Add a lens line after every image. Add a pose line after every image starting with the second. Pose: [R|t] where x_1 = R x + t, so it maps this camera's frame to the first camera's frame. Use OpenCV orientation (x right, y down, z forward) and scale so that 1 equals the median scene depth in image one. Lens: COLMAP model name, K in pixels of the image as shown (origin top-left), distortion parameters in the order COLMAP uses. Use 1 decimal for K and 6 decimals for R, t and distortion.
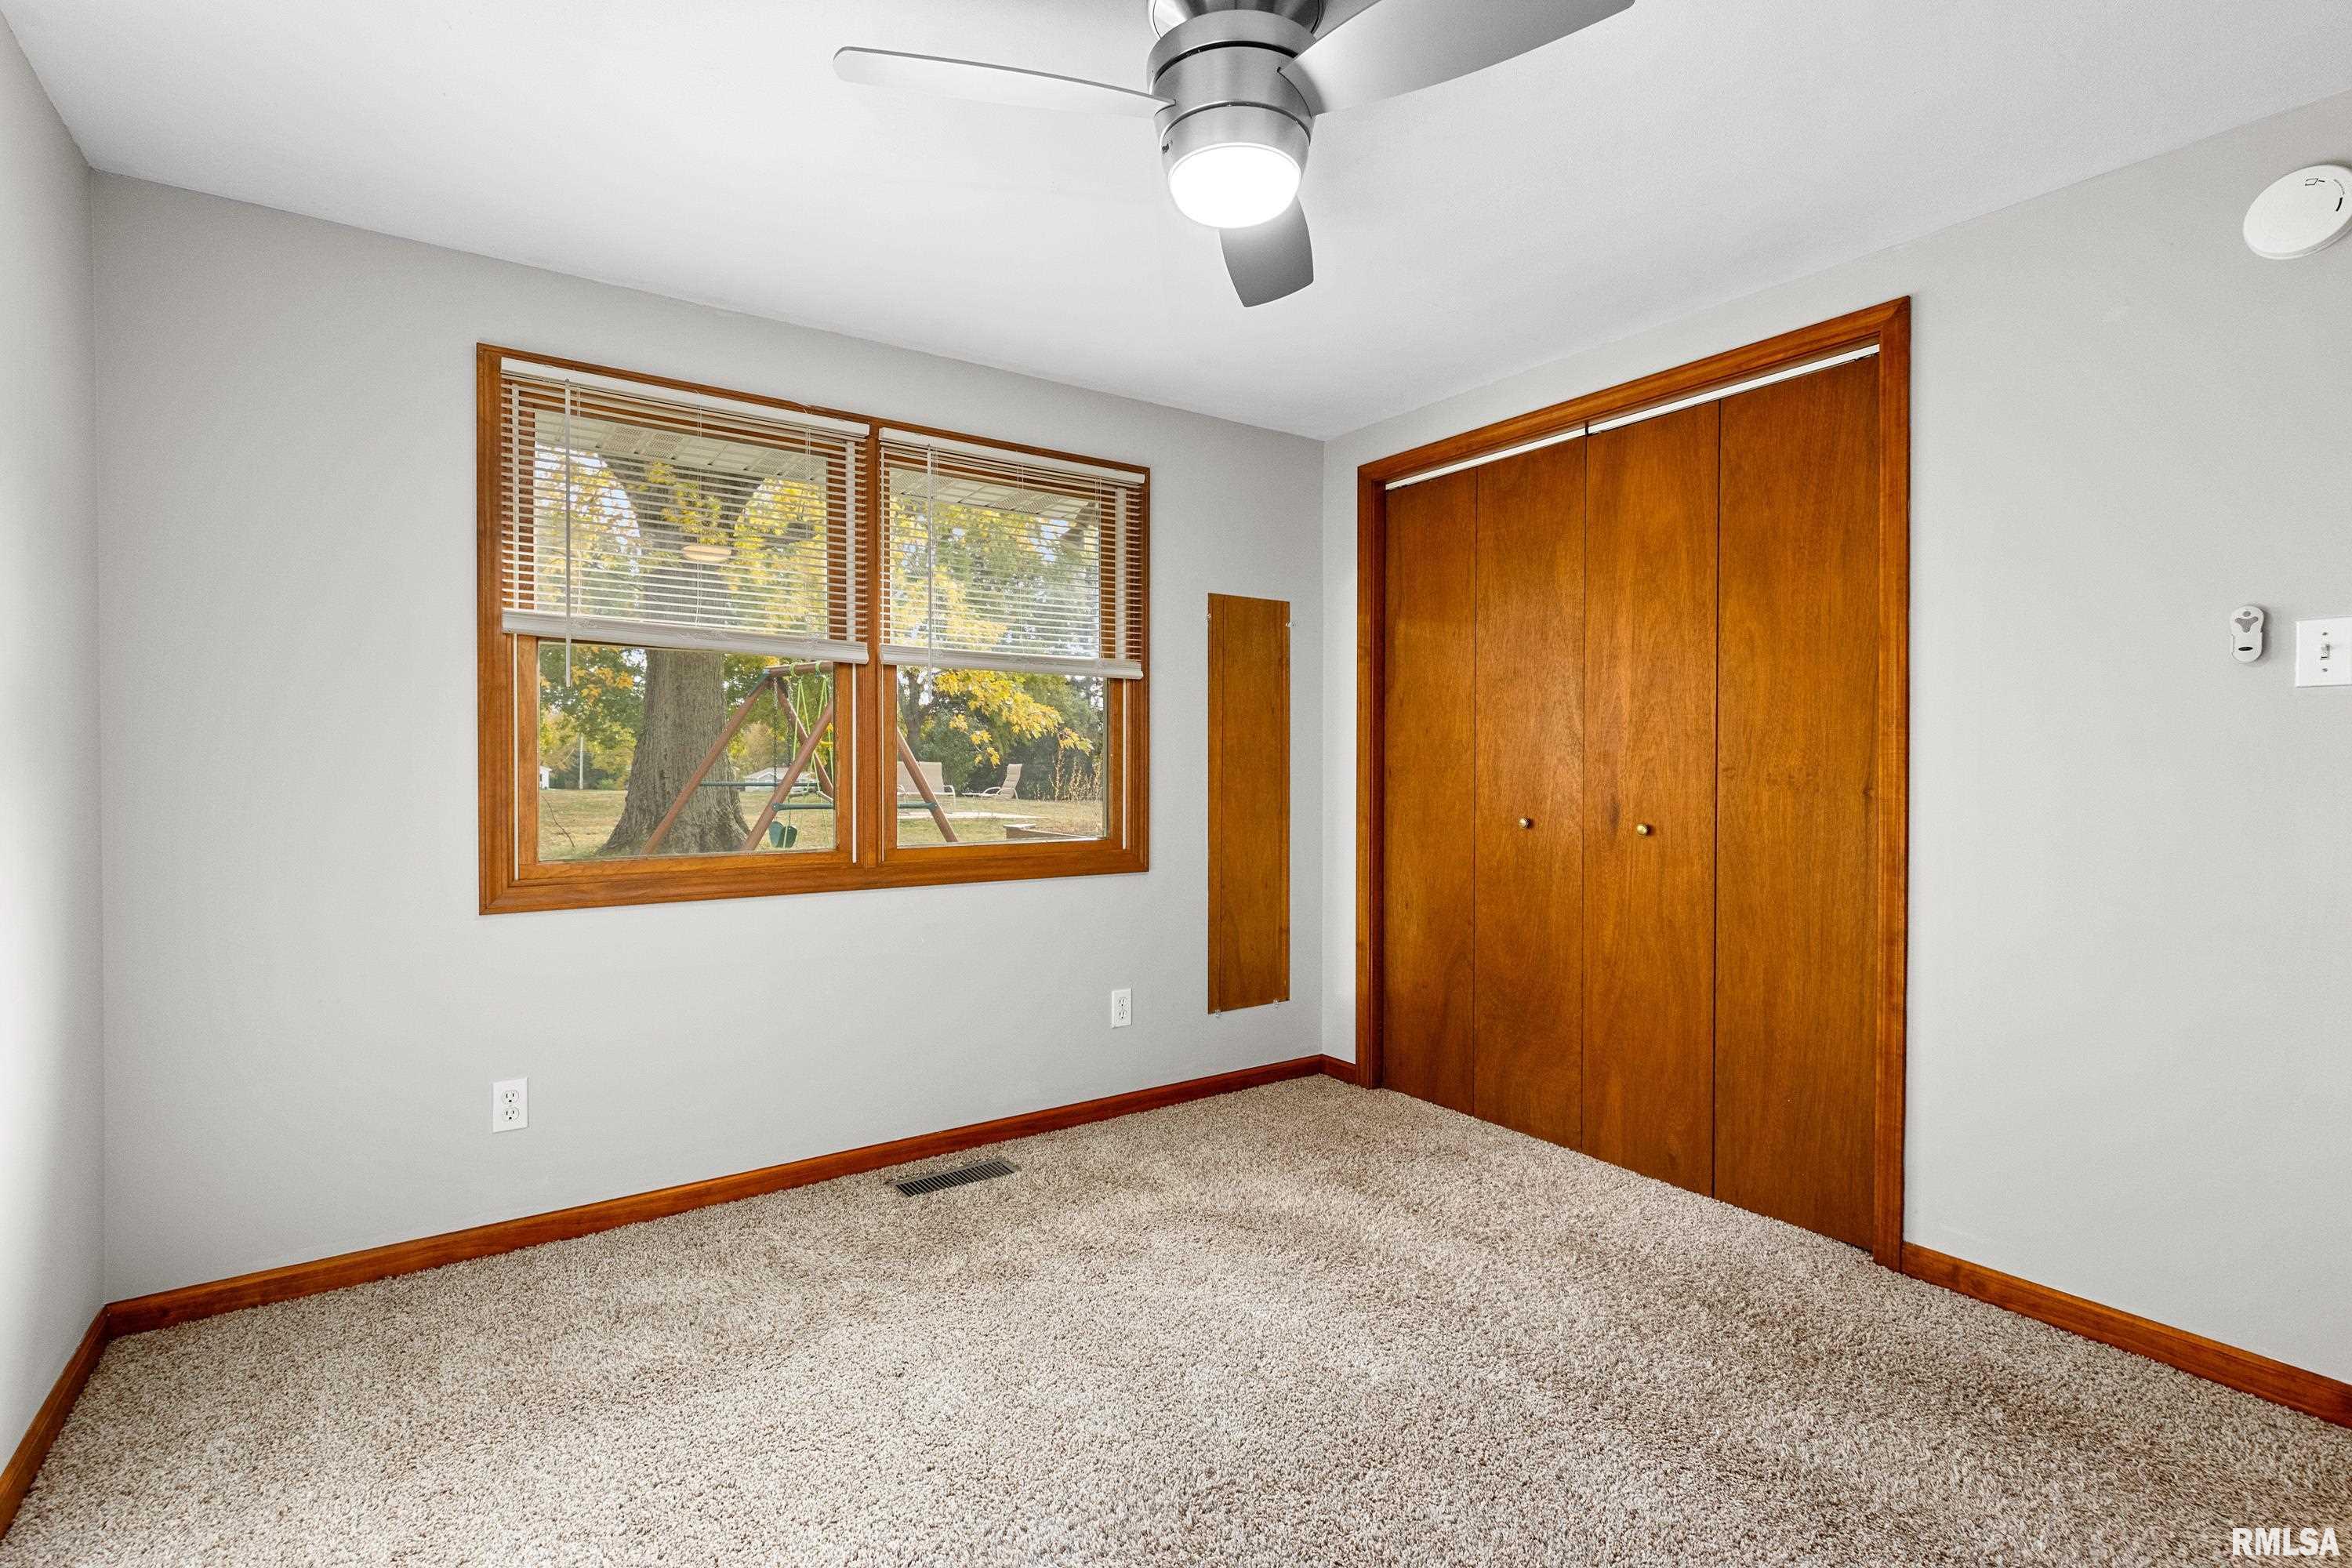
lens RADIAL K [[1098.4, 0, 1157.2], [0, 1098.4, 777.0], [0, 0, 1]] dist [0.001654, -0.003041]
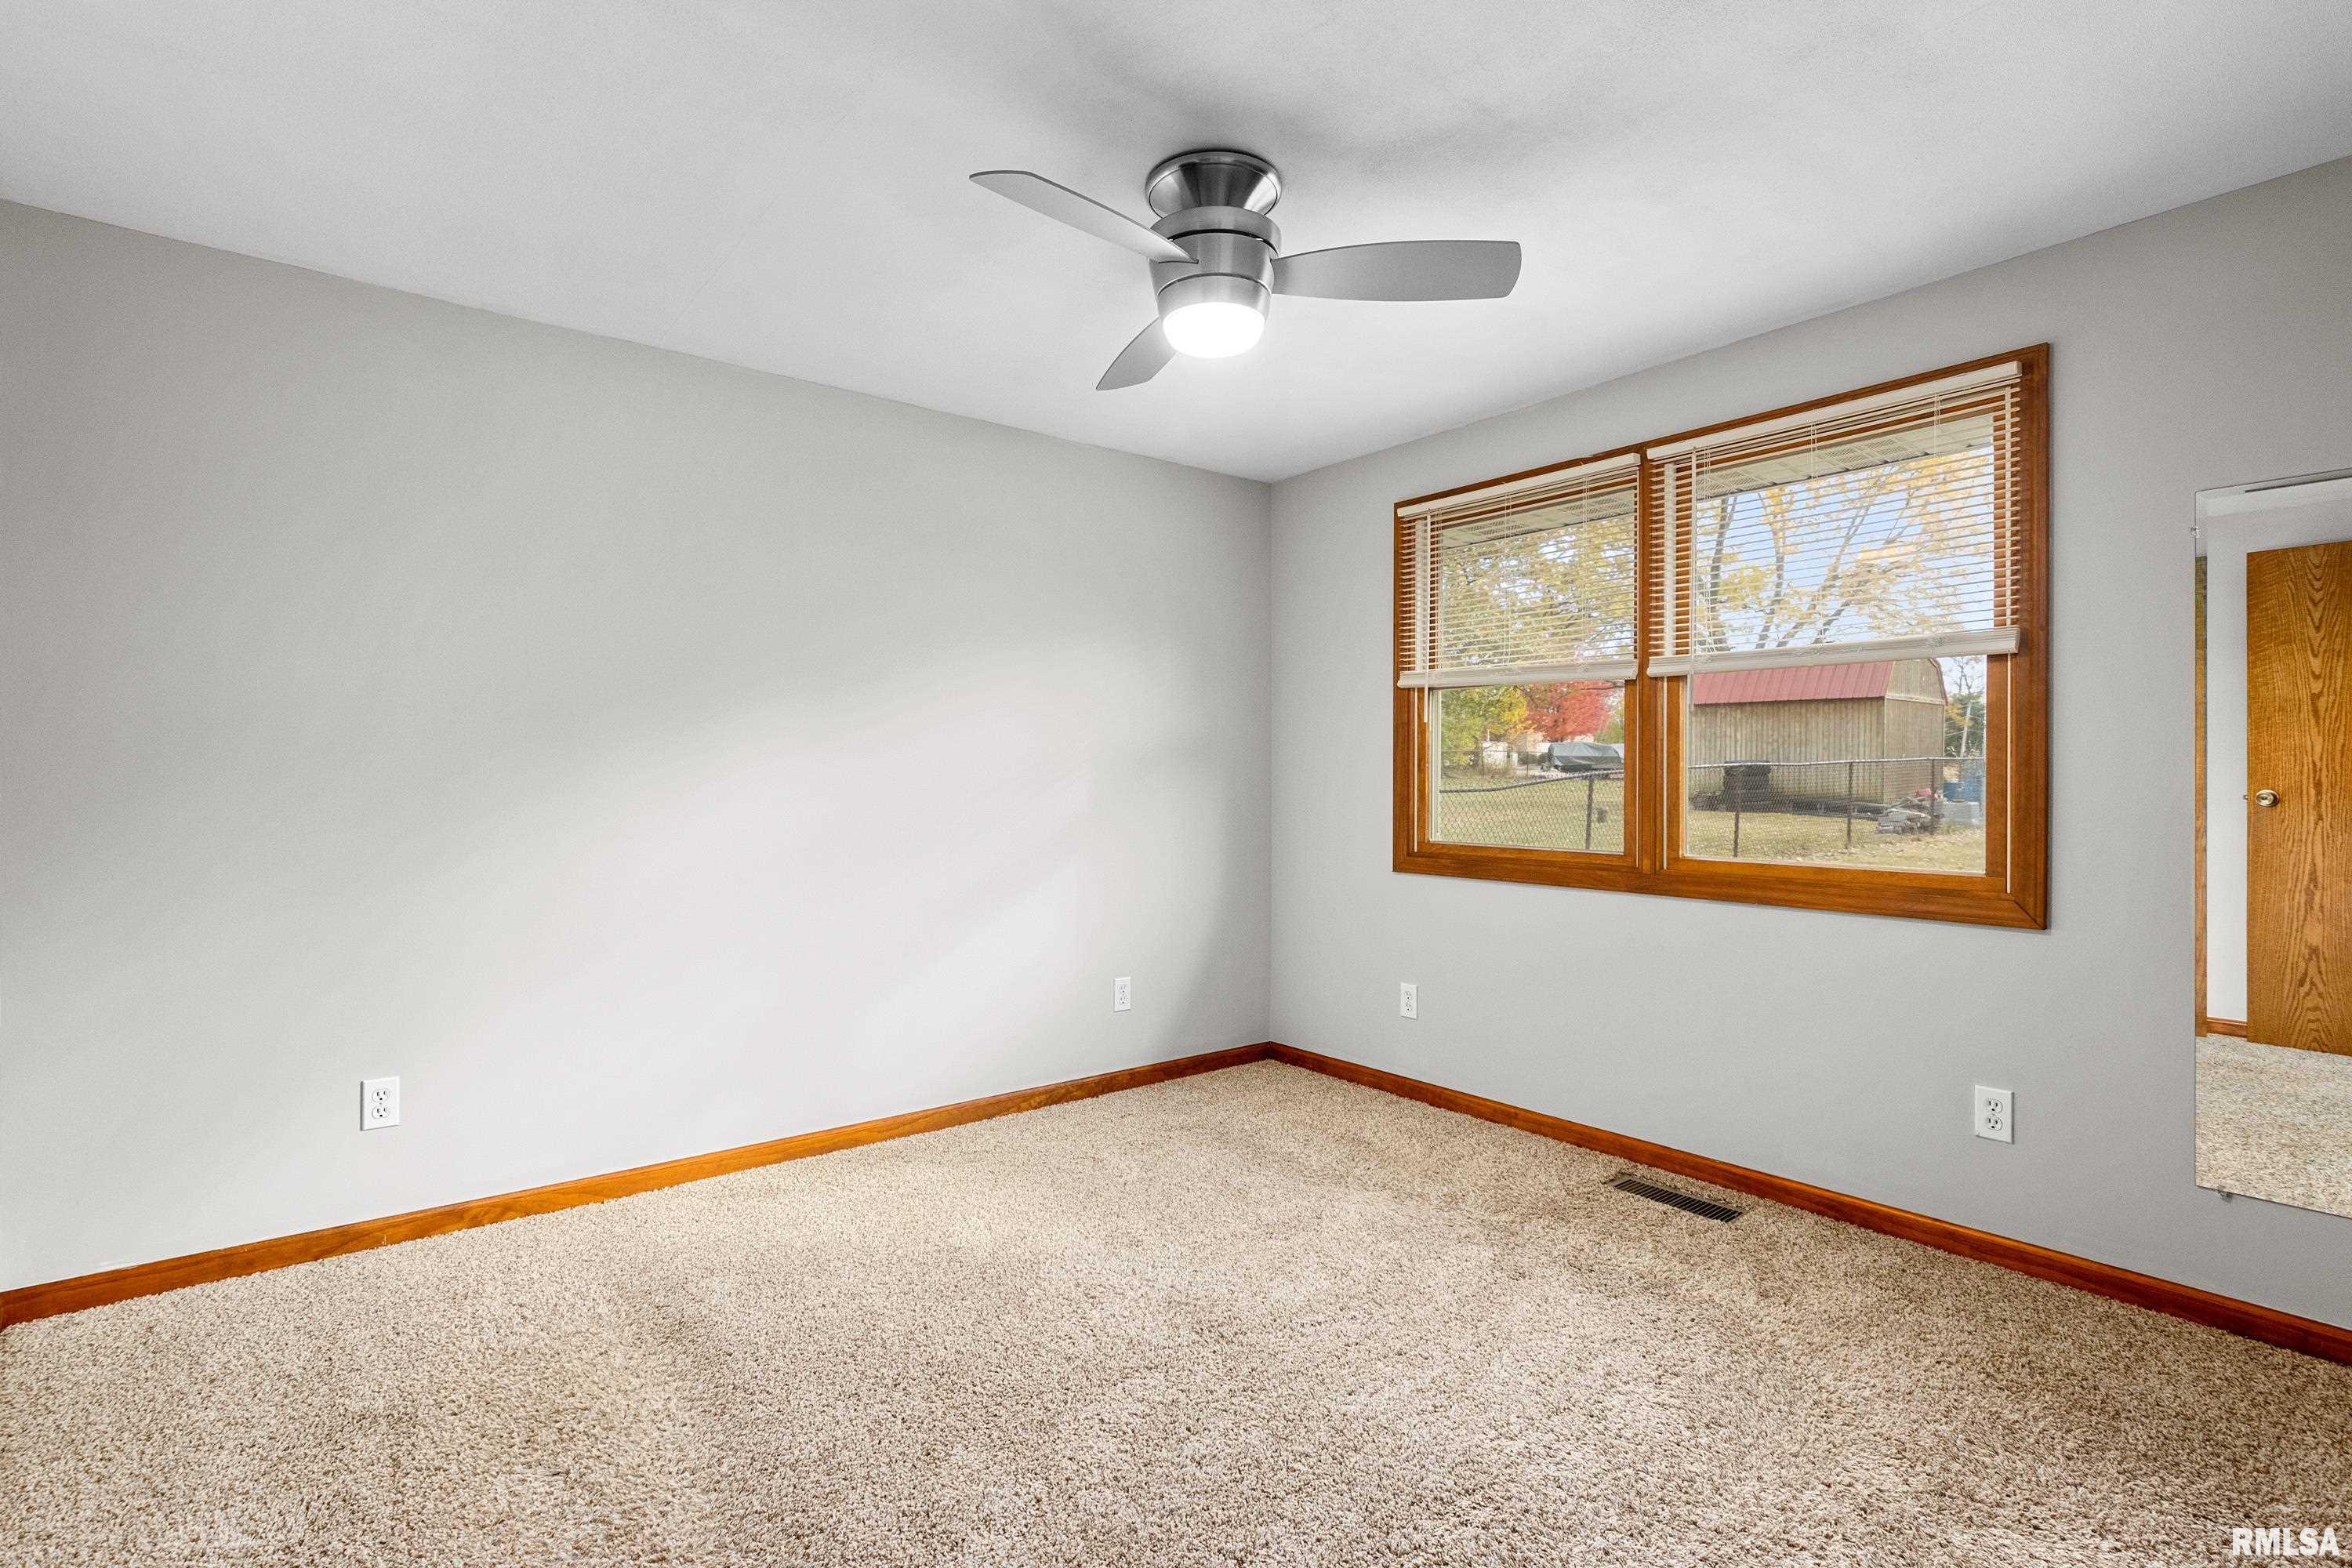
lens RADIAL K [[1098.4, 0, 1157.2], [0, 1098.4, 777.0], [0, 0, 1]] dist [0.001654, -0.003041]
pose [[0.062642, -0.001941, -0.998034, 0.760650], [-0.017668, 0.999839, -0.003053, 0.002980], [0.997880, 0.017825, 0.062598, 0.476704]]
